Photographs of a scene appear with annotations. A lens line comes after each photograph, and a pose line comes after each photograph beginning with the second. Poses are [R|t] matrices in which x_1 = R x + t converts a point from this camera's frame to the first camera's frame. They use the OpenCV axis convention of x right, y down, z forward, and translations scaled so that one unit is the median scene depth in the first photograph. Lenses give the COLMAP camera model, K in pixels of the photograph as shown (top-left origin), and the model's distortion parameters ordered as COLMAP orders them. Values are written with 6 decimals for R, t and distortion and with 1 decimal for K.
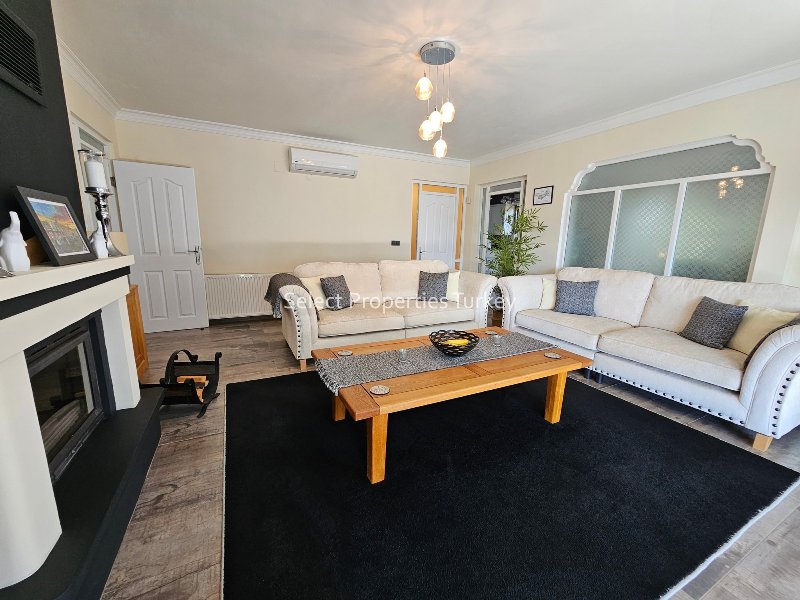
lens RADIAL K [[326.1, 0, 397.7], [0, 326.1, 303.5], [0, 0, 1]] dist [-0.000627, 0.000225]
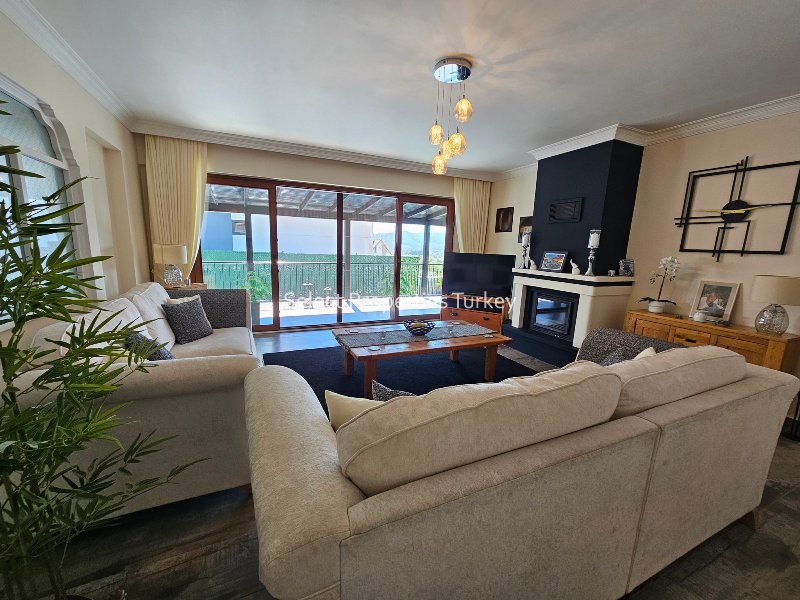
lens RADIAL K [[326.1, 0, 397.7], [0, 326.1, 303.5], [0, 0, 1]] dist [-0.000627, 0.000225]
pose [[-0.997834, -0.062940, 0.019127, 0.194538], [-0.051502, 0.928356, 0.368107, -0.420625], [-0.040925, 0.366324, -0.929587, 1.864141]]
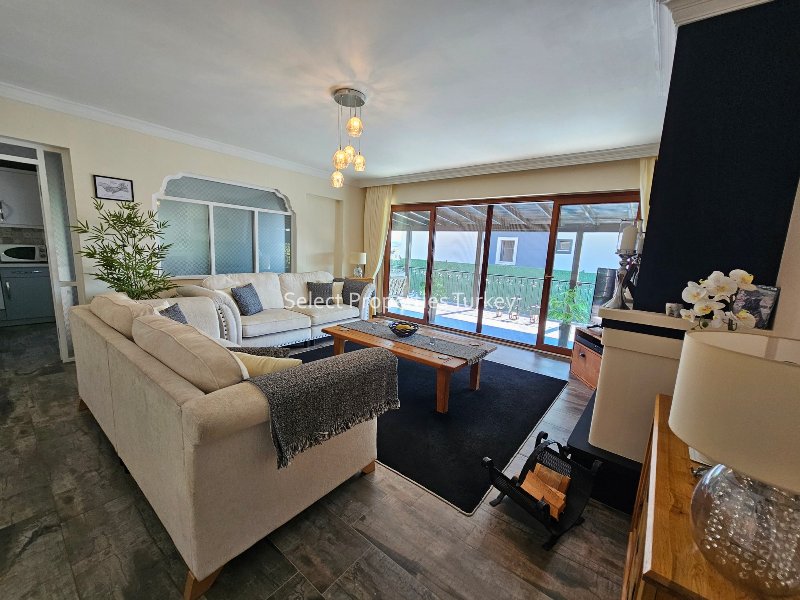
lens RADIAL K [[327.9, 0, 398.6], [0, 327.9, 302.3], [0, 0, 1]] dist [-0.000085, 0.003267]
pose [[-0.423358, -0.187952, 0.886252, -0.934034], [0.120381, 0.957898, 0.260652, -0.326244], [-0.897929, 0.217037, -0.382908, 1.251319]]
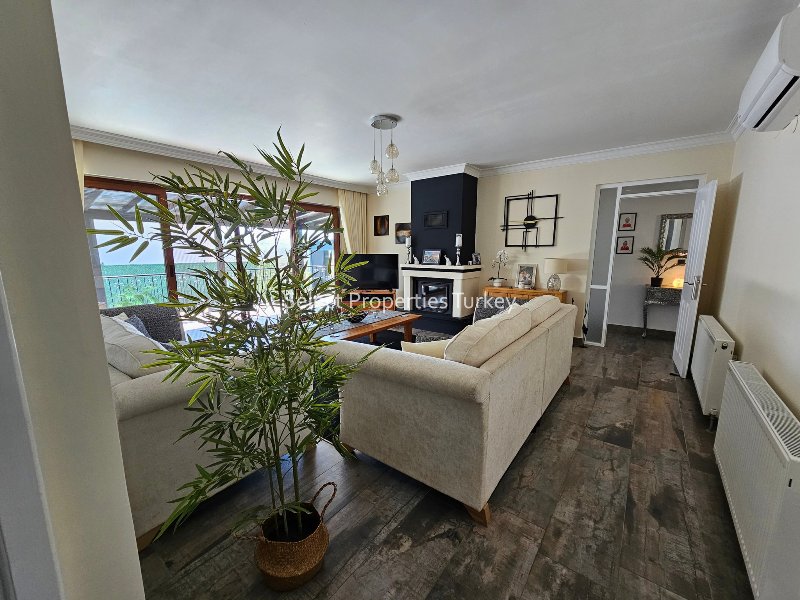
lens RADIAL K [[322.3, 0, 397.4], [0, 322.3, 301.3], [0, 0, 1]] dist [0.000398, 0.000121]
pose [[-0.900229, 0.050108, -0.432524, 0.581537], [-0.103162, 0.940527, 0.323676, -0.452580], [0.423019, 0.336002, -0.841521, 2.052830]]
